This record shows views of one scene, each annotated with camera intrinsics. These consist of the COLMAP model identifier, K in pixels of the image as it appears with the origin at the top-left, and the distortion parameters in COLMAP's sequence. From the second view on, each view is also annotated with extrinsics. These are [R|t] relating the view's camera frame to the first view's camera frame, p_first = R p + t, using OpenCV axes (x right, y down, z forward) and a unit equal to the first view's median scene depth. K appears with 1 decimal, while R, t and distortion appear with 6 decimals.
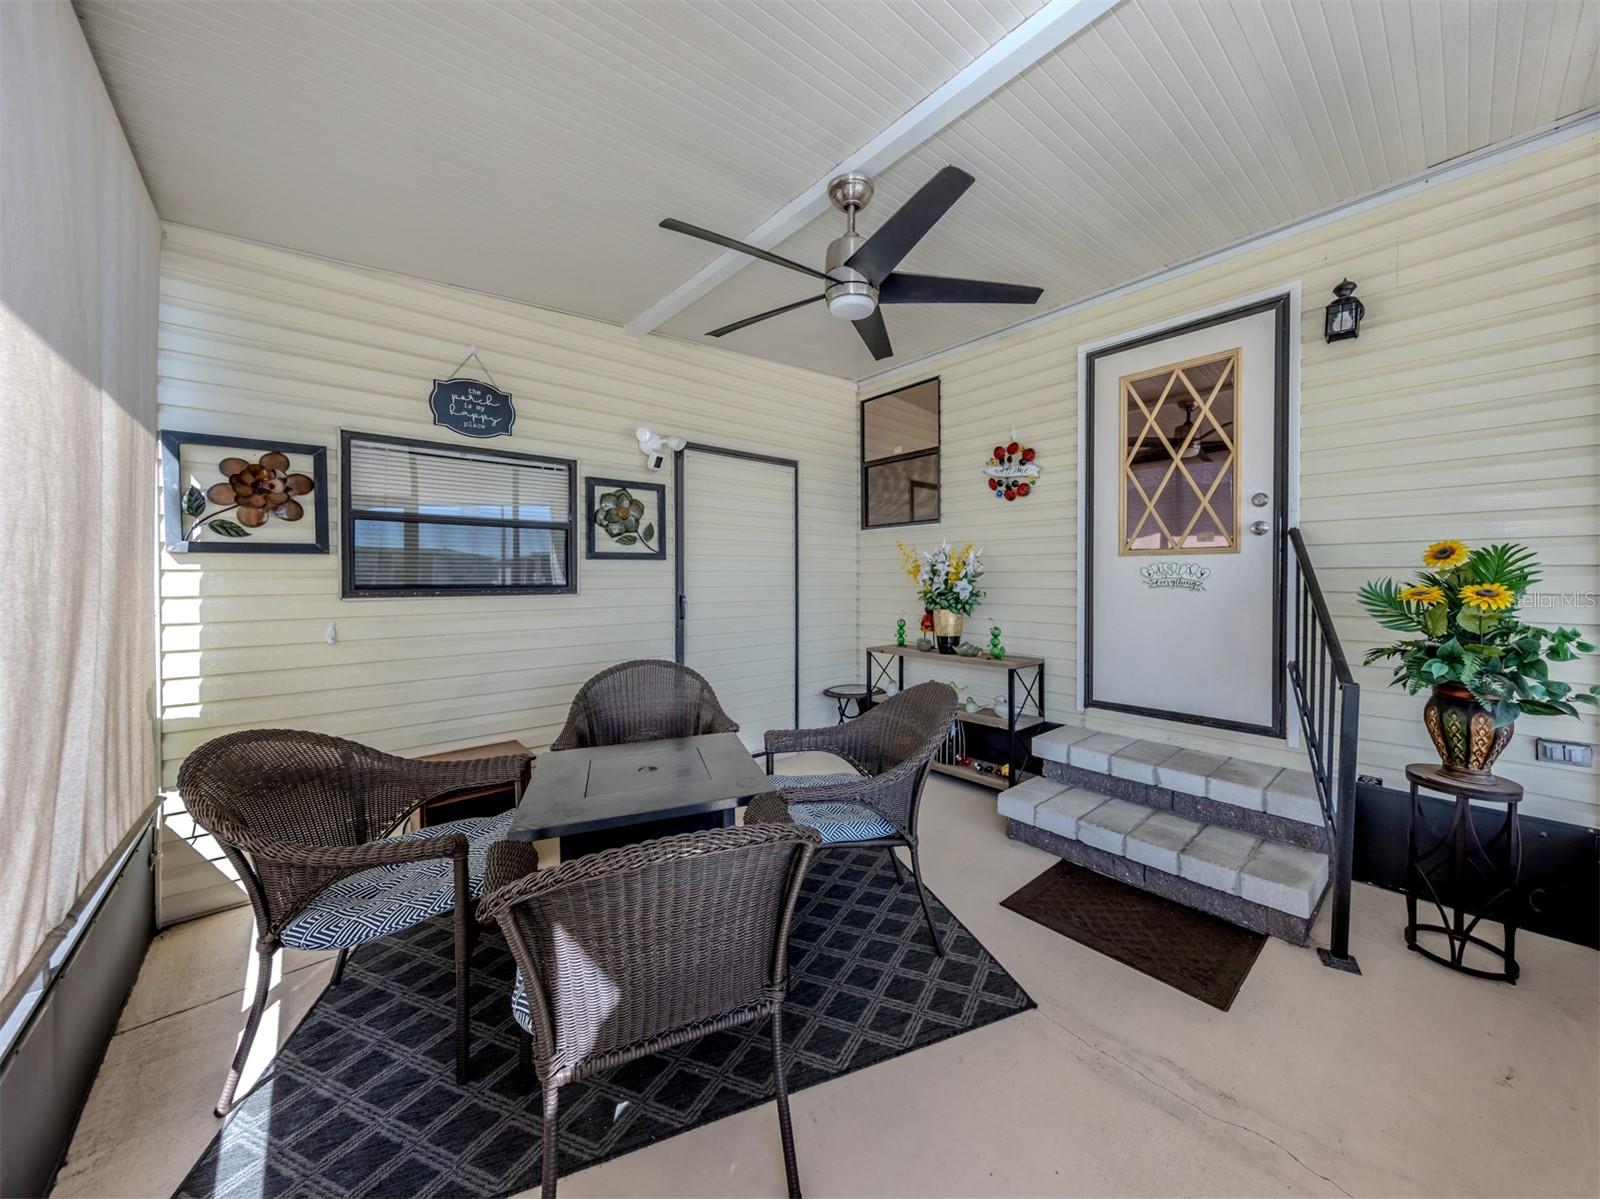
lens RADIAL K [[508.4, 0, 800.0], [0, 508.4, 599.5], [0, 0, 1]] dist [-0.001041, -0.000137]
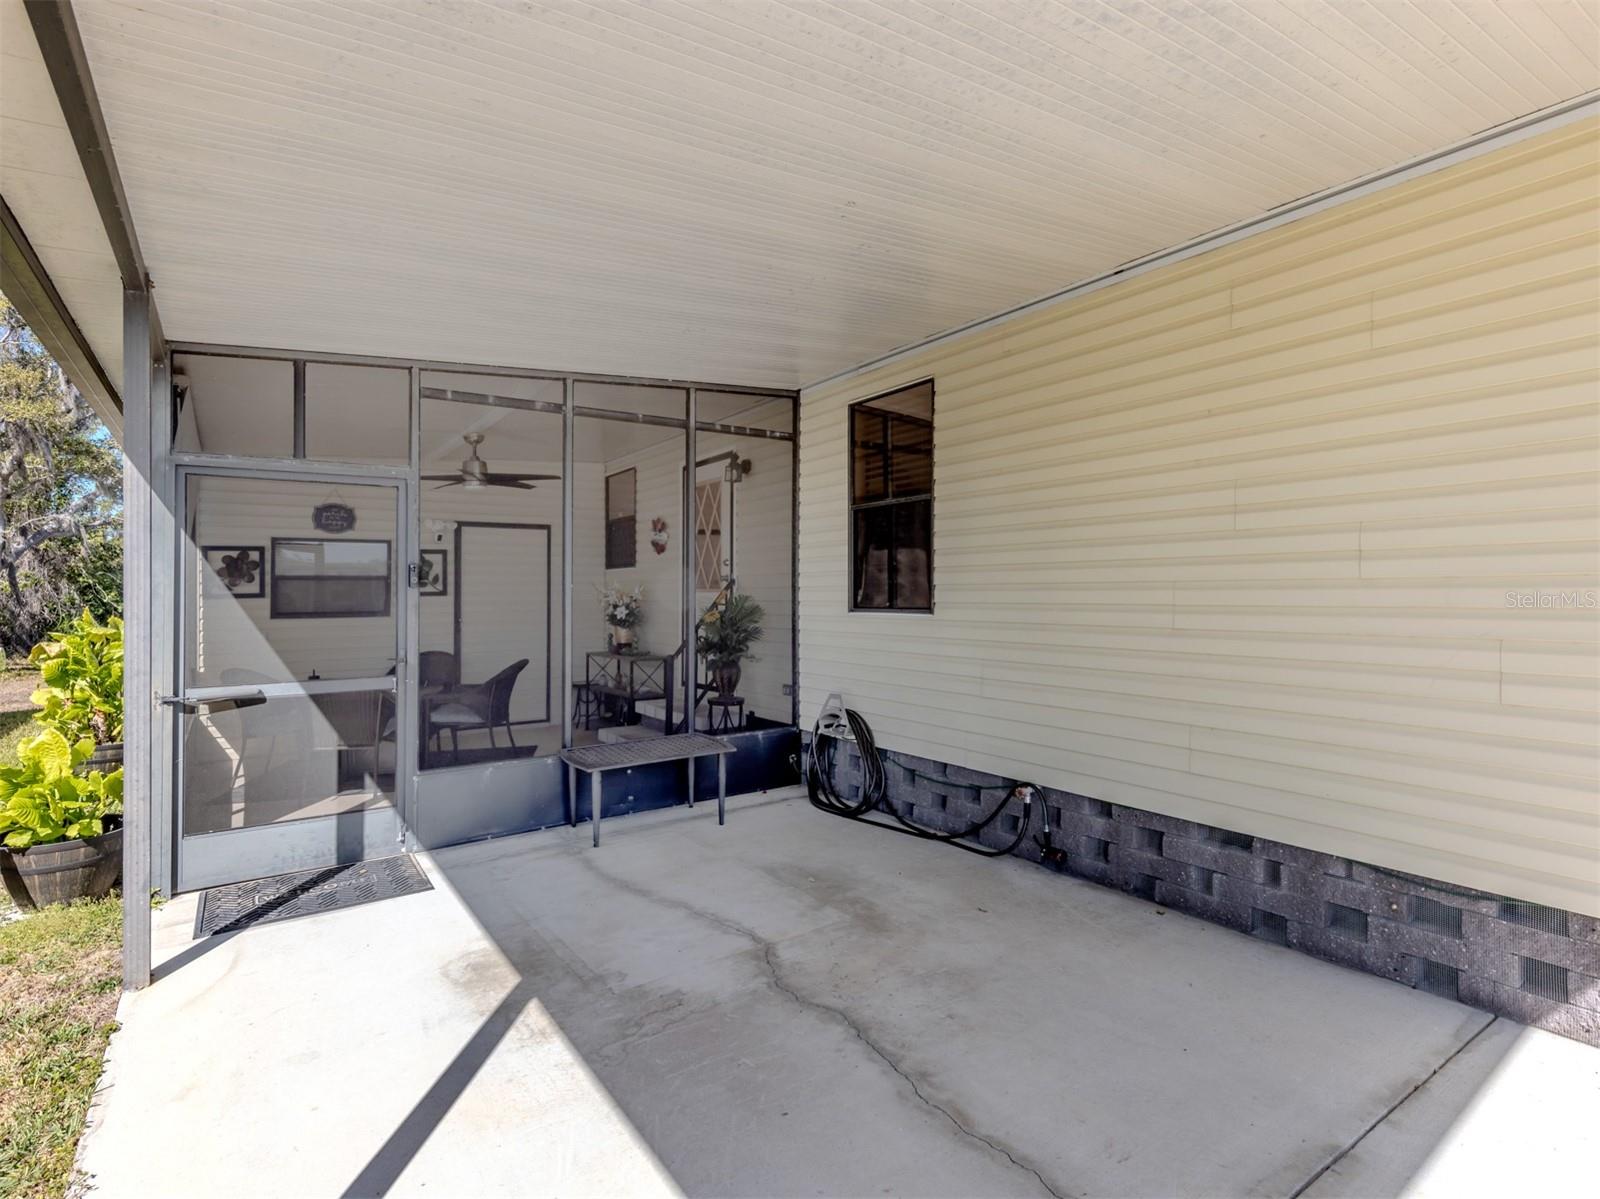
lens RADIAL K [[816.0, 0, 800.0], [0, 816.0, 599.5], [0, 0, 1]] dist [0.003527, 0.001193]
pose [[0.987711, -0.005672, -0.156191, 1.473804], [0.000909, 0.999533, -0.030553, 0.018020], [0.156291, 0.030035, 0.987254, -1.644754]]
